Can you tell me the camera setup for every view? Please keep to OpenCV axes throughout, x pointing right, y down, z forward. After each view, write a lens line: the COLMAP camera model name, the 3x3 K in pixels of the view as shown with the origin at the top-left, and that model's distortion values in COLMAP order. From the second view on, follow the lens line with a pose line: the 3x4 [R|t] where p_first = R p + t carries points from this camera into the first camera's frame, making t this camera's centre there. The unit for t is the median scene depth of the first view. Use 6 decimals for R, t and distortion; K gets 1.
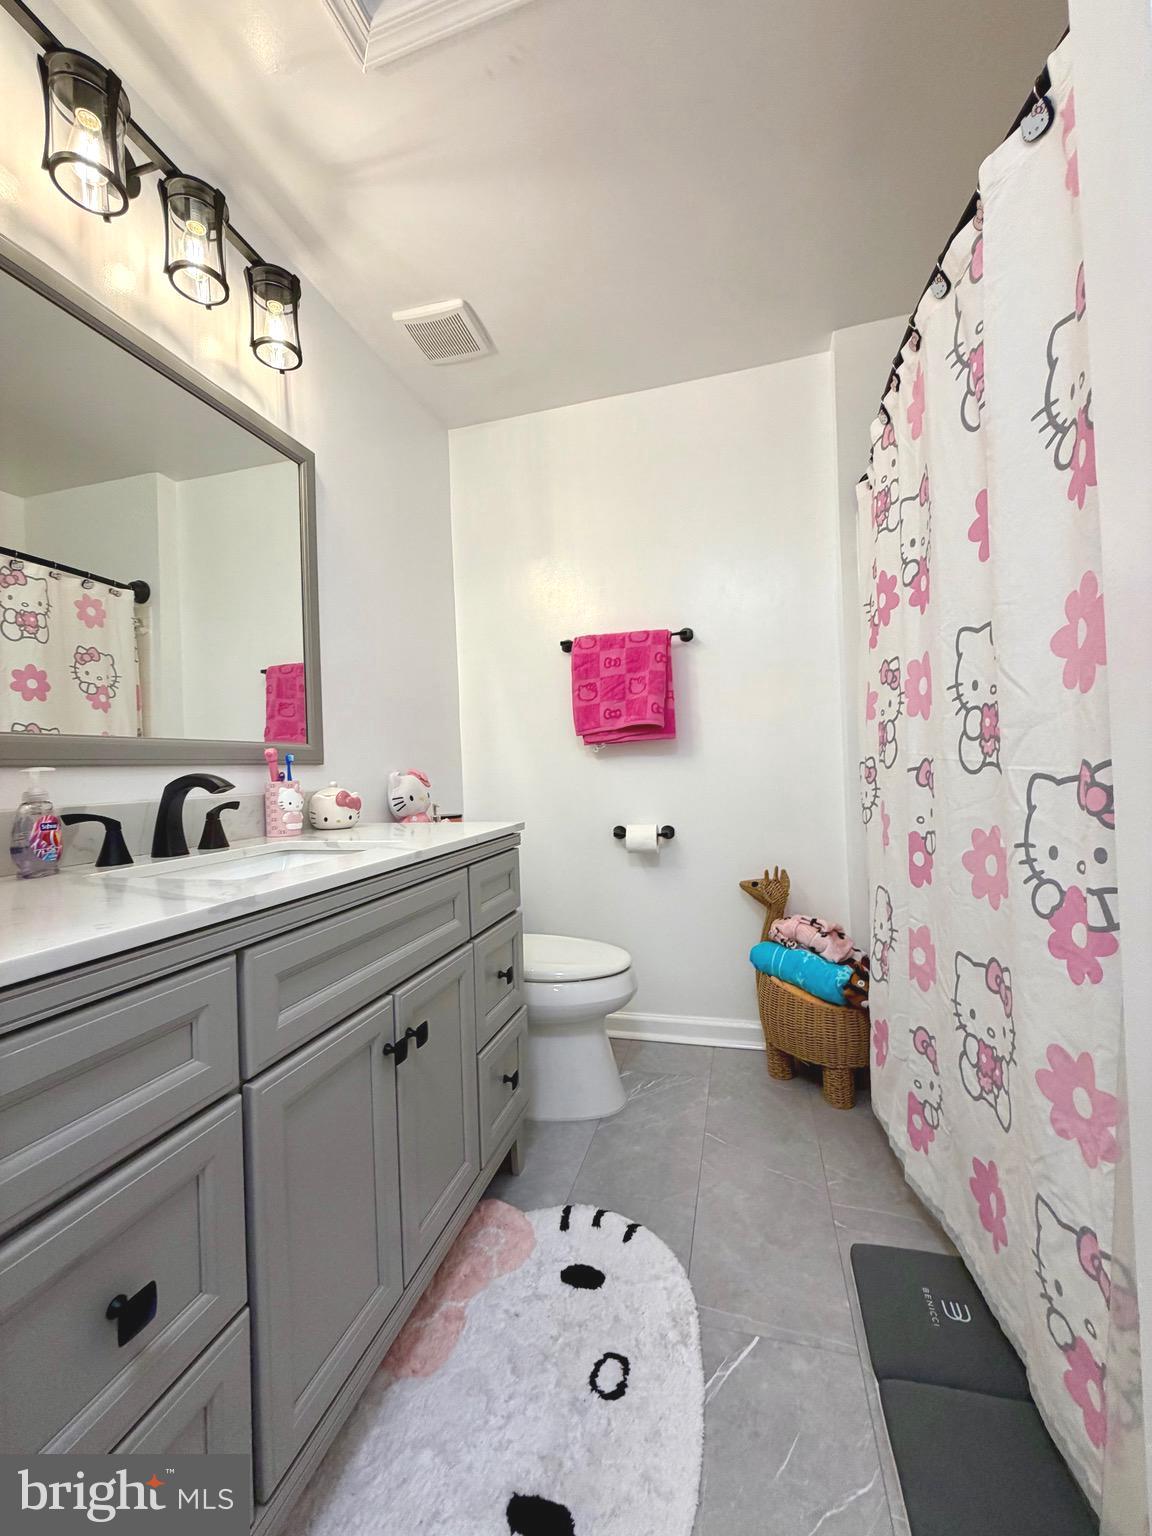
lens RADIAL K [[620.3, 0, 574.5], [0, 620.3, 768.3], [0, 0, 1]] dist [0.006664, -0.003017]
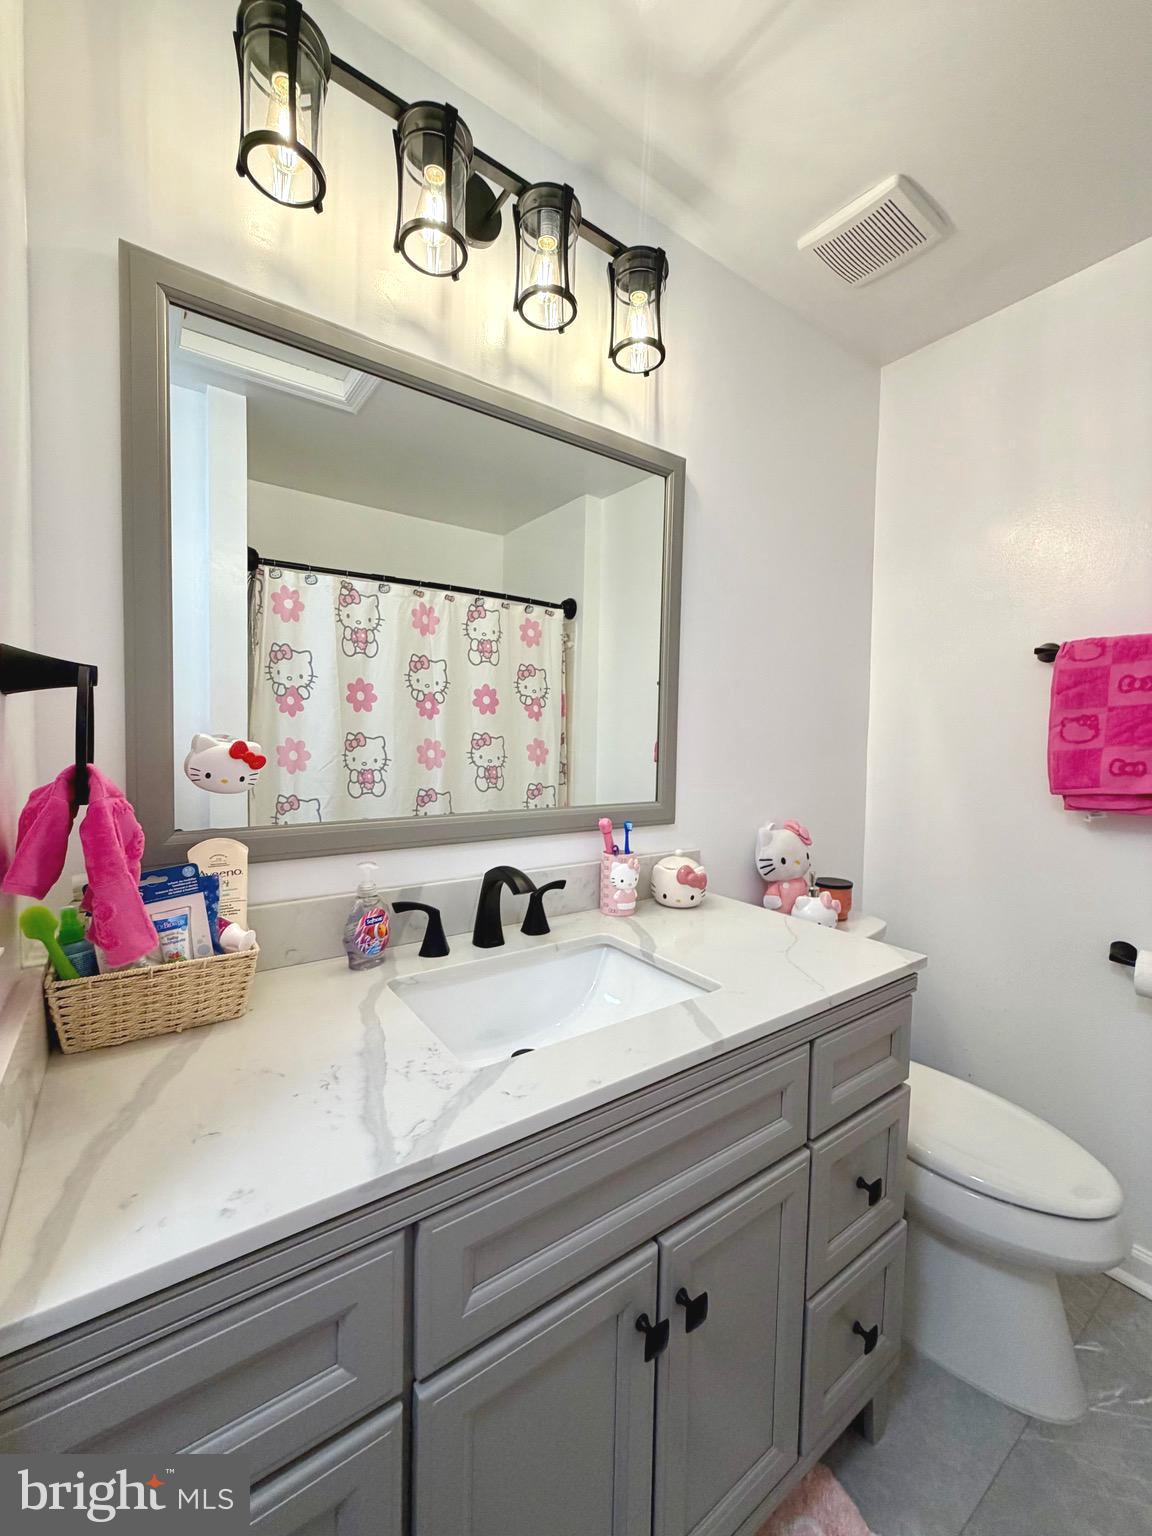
lens RADIAL K [[620.3, 0, 573.8], [0, 620.3, 766.5], [0, 0, 1]] dist [0.006664, -0.003017]
pose [[0.779290, 0.080255, -0.621503, 0.021108], [-0.044158, 0.996333, 0.073289, -0.139172], [0.625106, -0.029669, 0.779976, 0.224334]]
